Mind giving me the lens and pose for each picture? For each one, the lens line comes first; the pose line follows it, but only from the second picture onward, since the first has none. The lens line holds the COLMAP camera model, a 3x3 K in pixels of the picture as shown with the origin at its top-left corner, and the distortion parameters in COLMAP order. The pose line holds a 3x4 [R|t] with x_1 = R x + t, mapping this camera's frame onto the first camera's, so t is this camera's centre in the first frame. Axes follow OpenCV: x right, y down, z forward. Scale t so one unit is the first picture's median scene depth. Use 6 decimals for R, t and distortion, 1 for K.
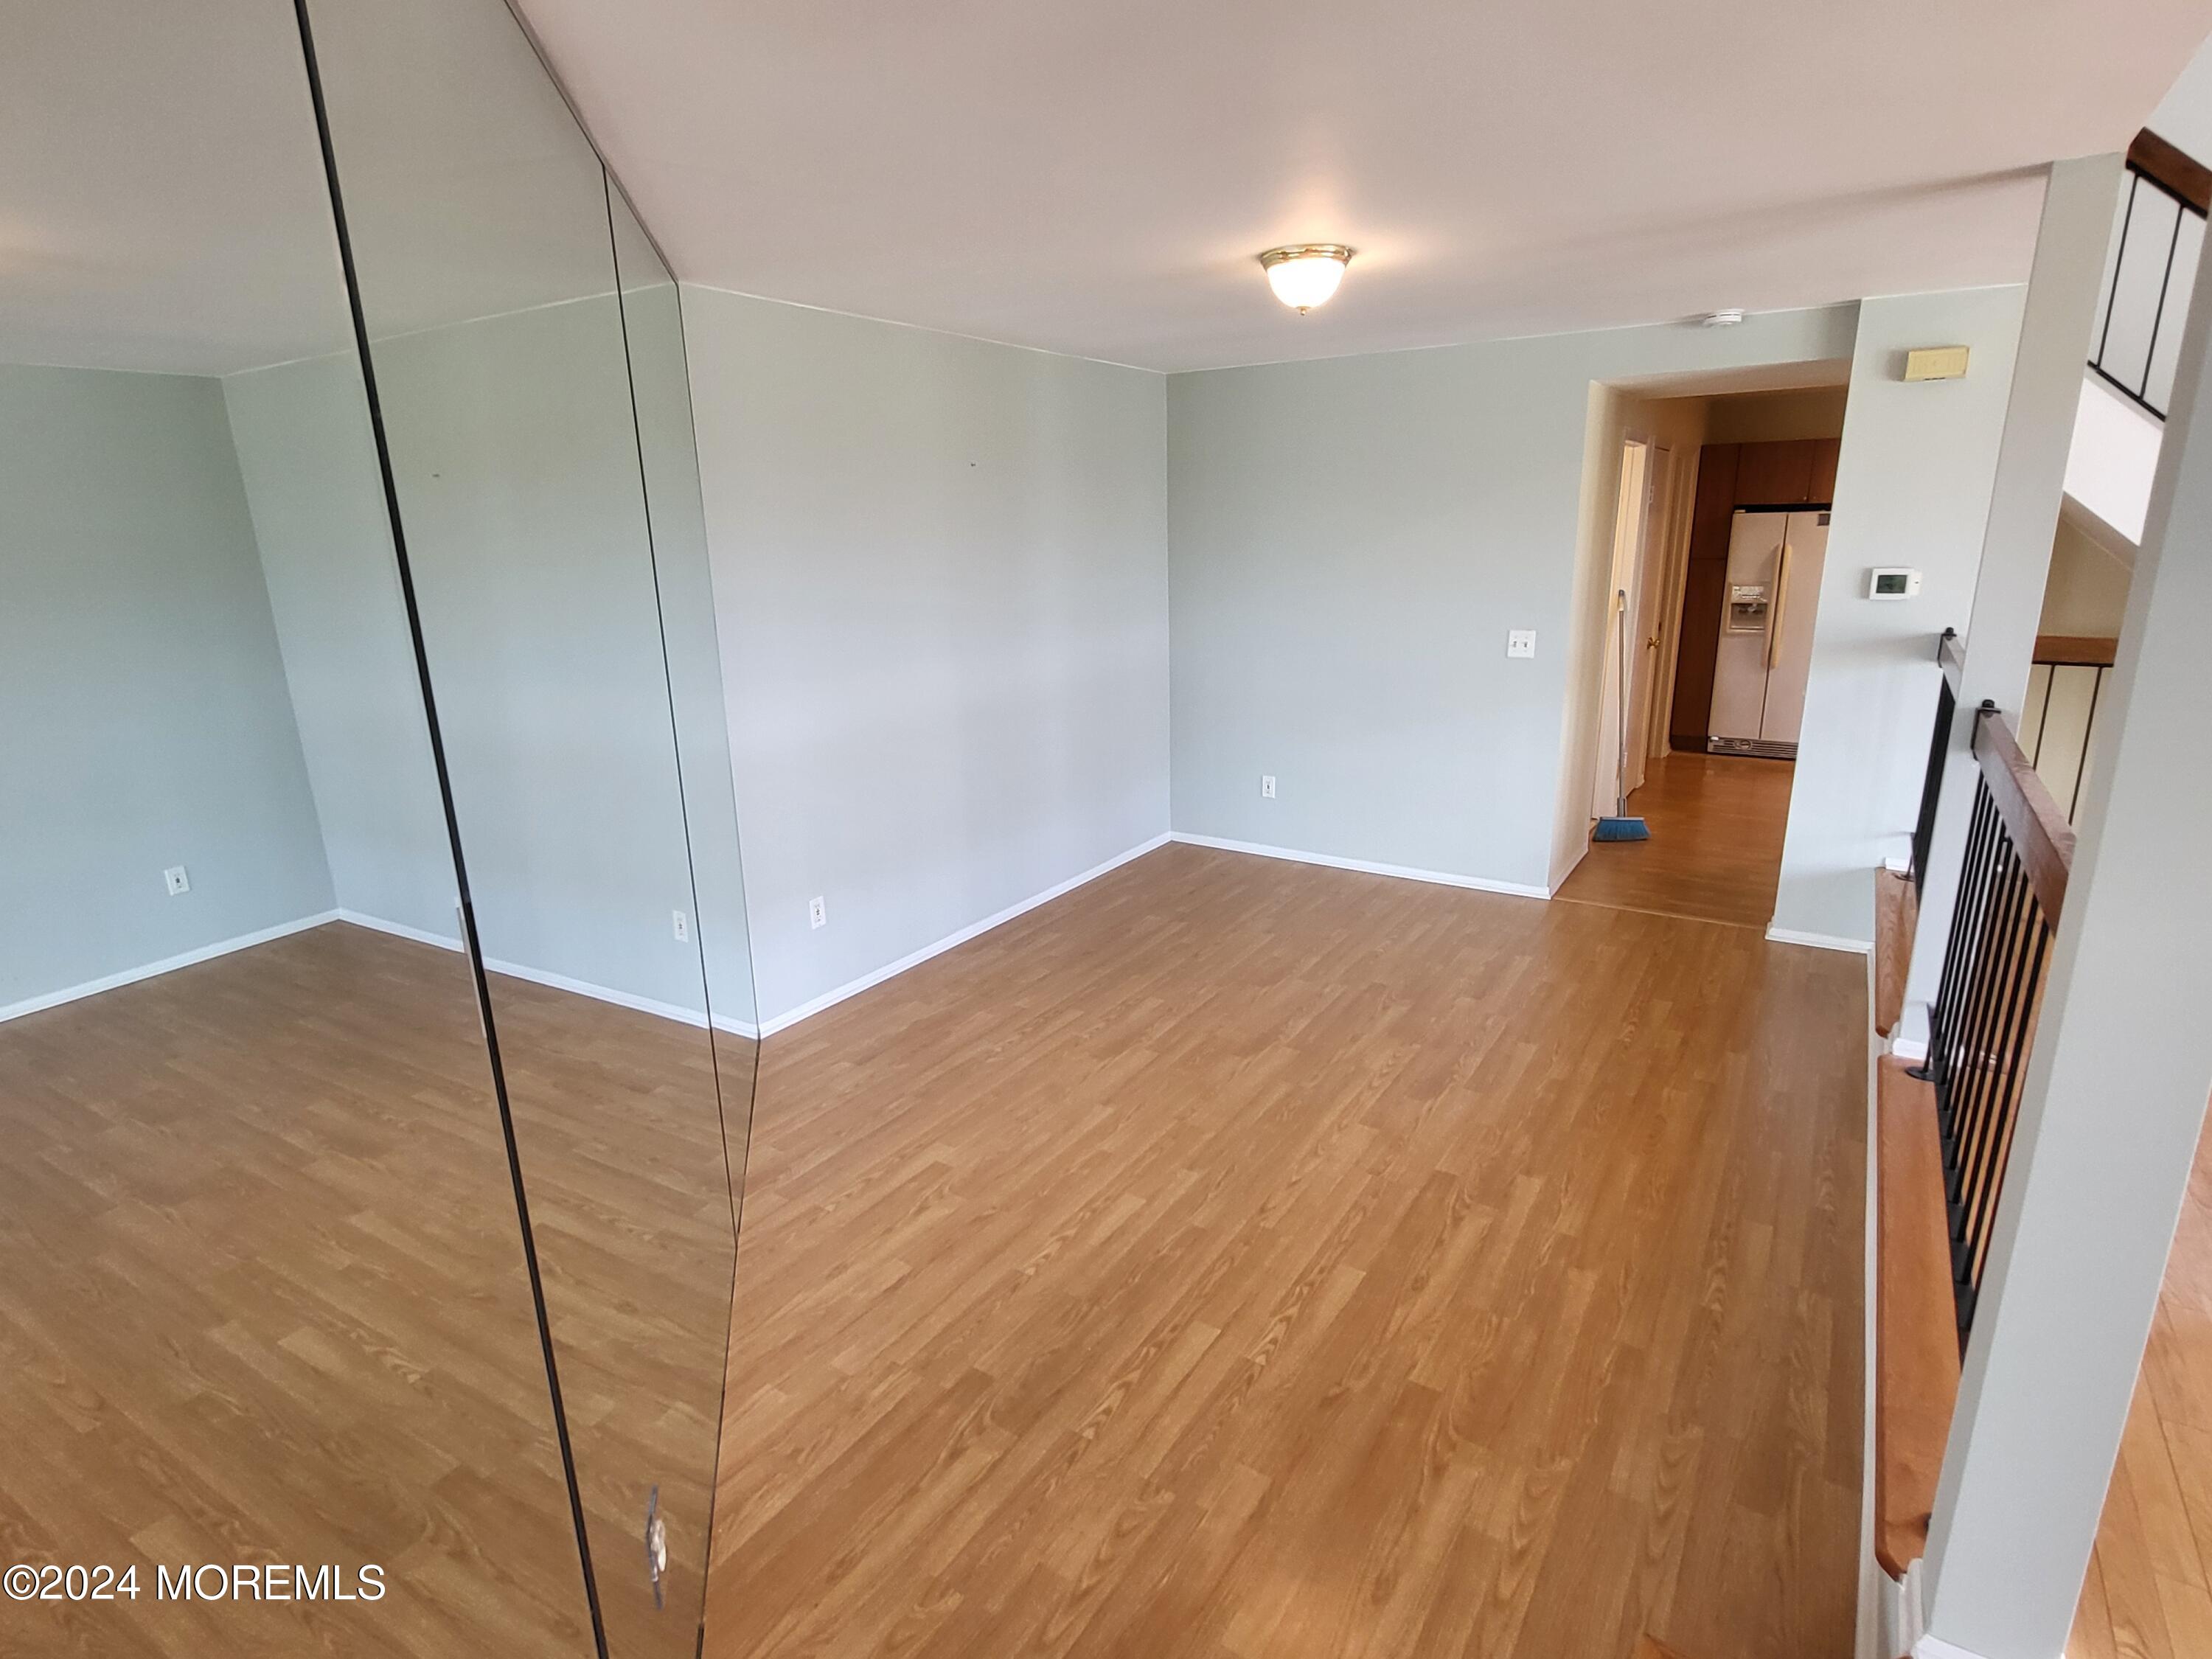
lens RADIAL K [[1125.1, 0, 1104.1], [0, 1125.1, 830.0], [0, 0, 1]] dist [0.003292, -0.002322]
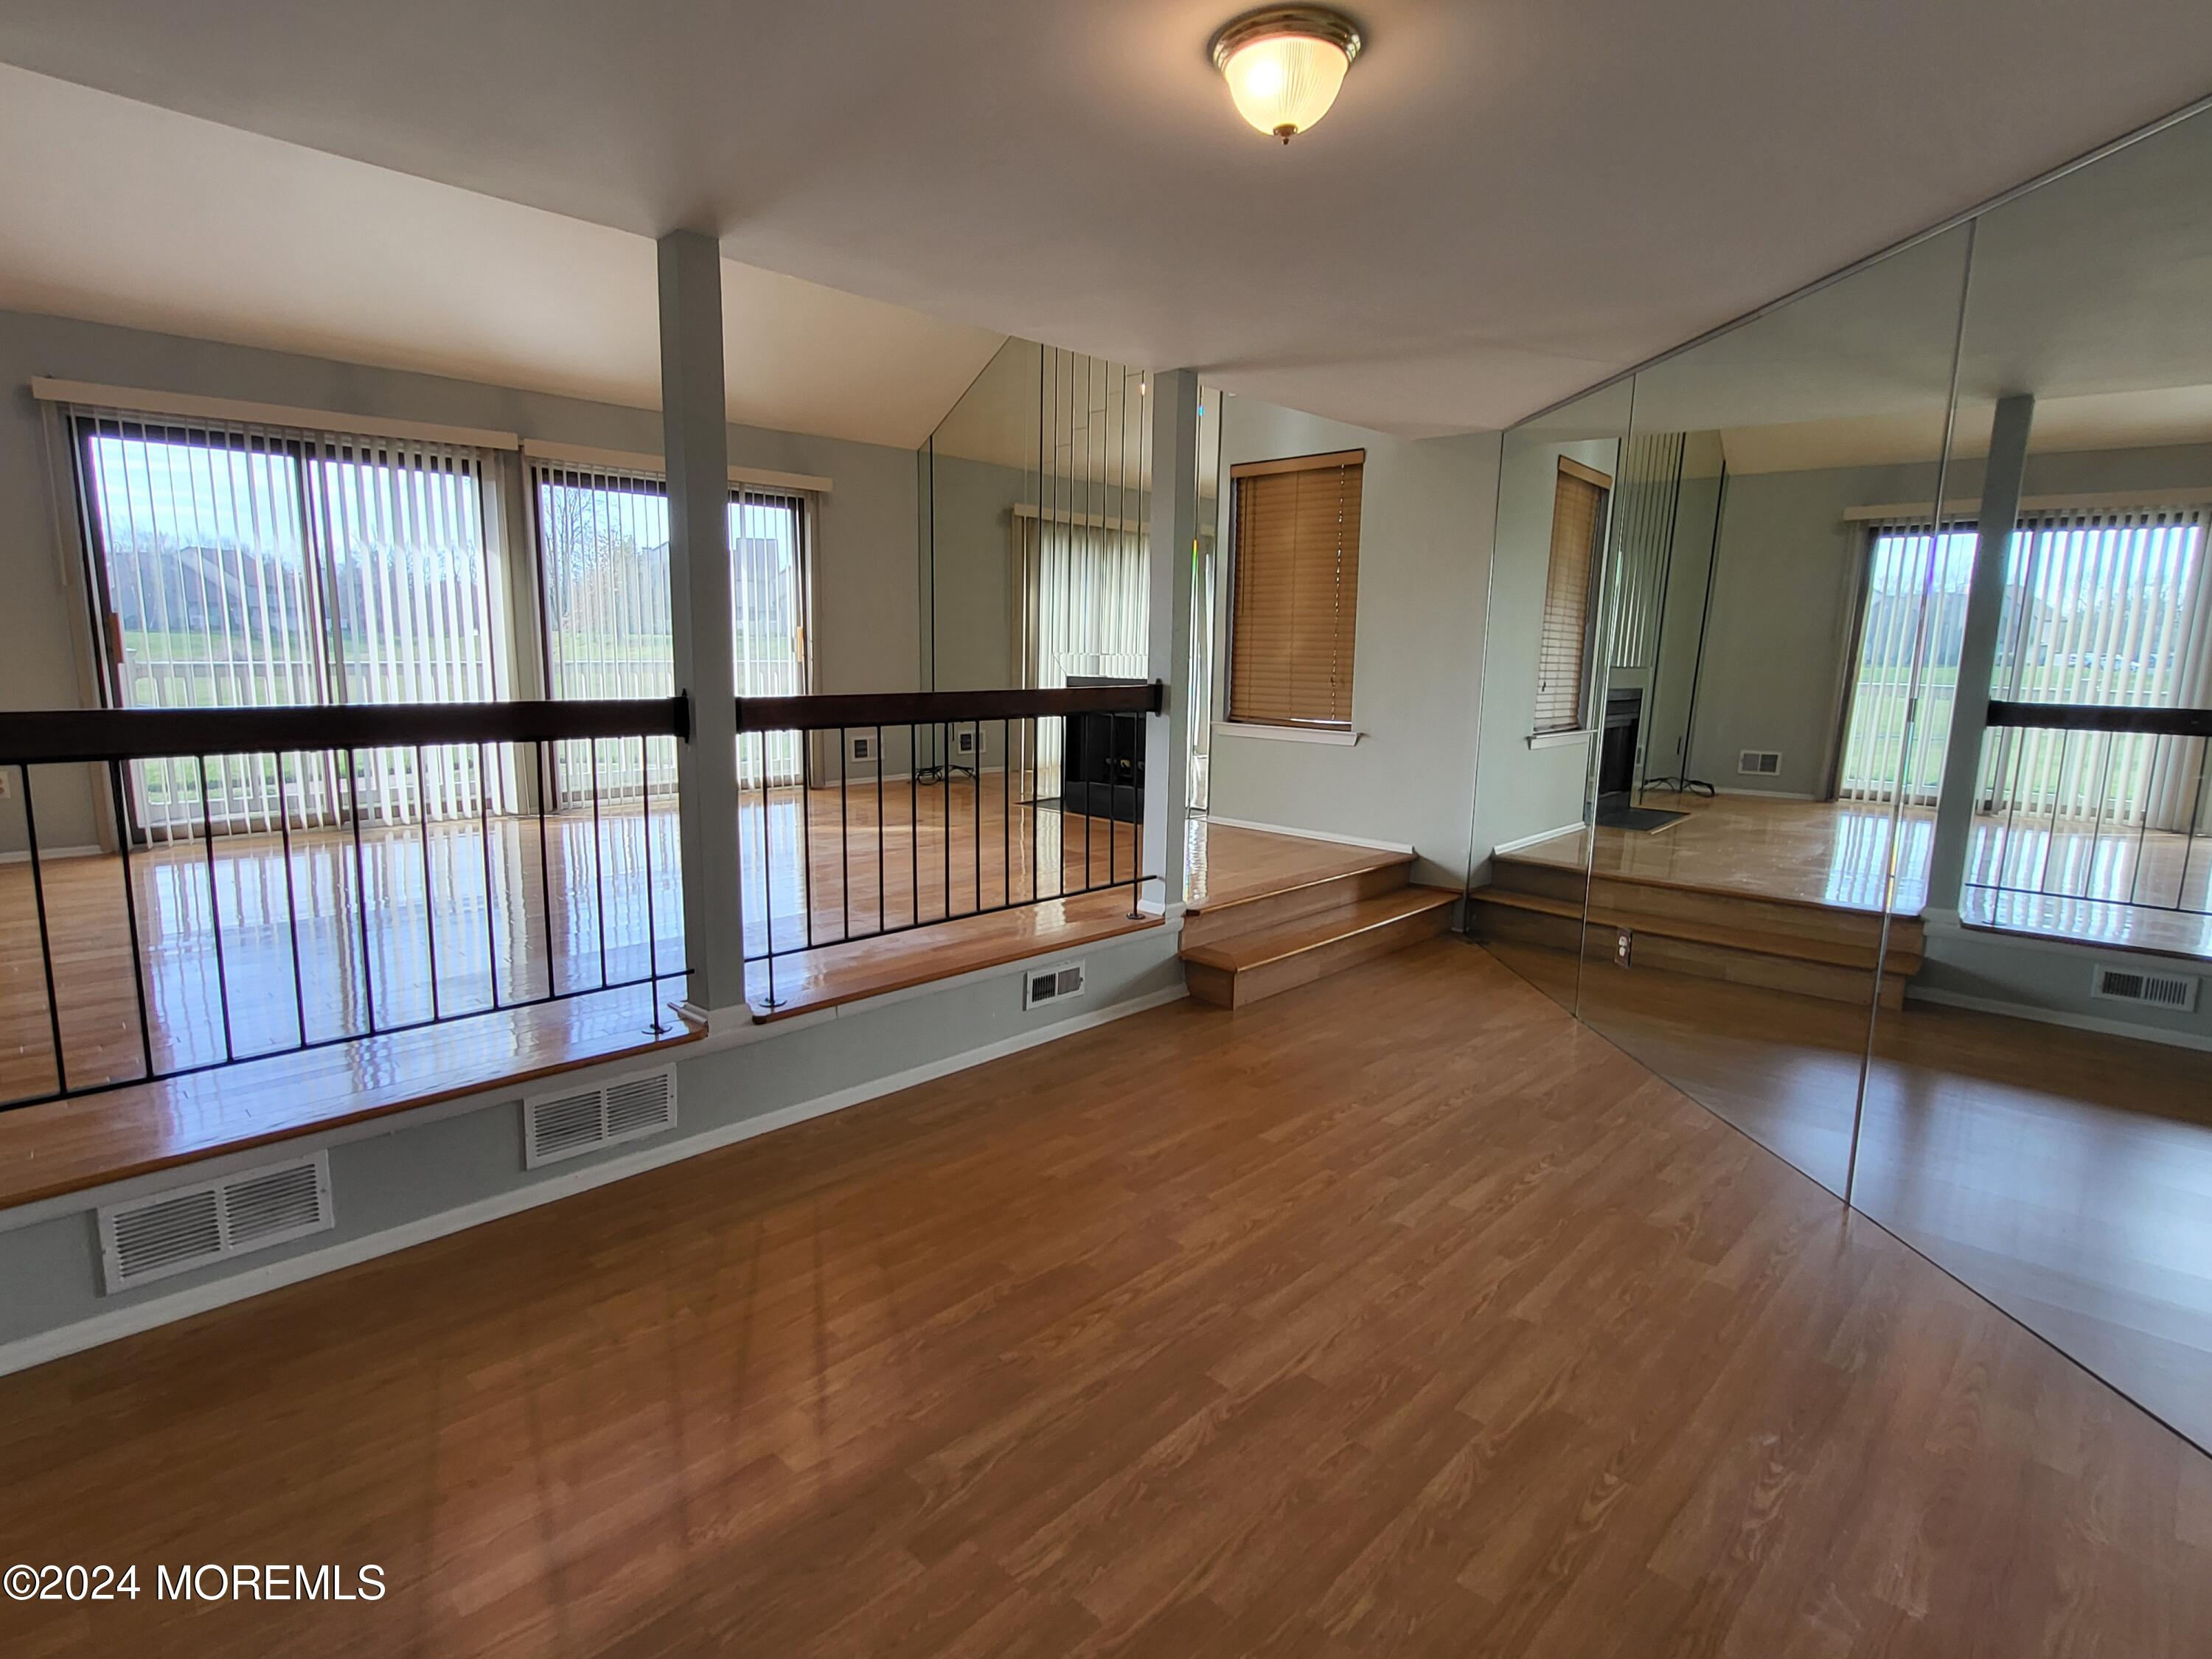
lens RADIAL K [[1125.1, 0, 1104.9], [0, 1125.1, 829.1], [0, 0, 1]] dist [0.003292, -0.002322]
pose [[-0.981399, -0.025577, 0.190266, 0.138428], [0.056203, 0.909384, 0.412142, -0.354304], [-0.183566, 0.415170, -0.891032, 1.623959]]
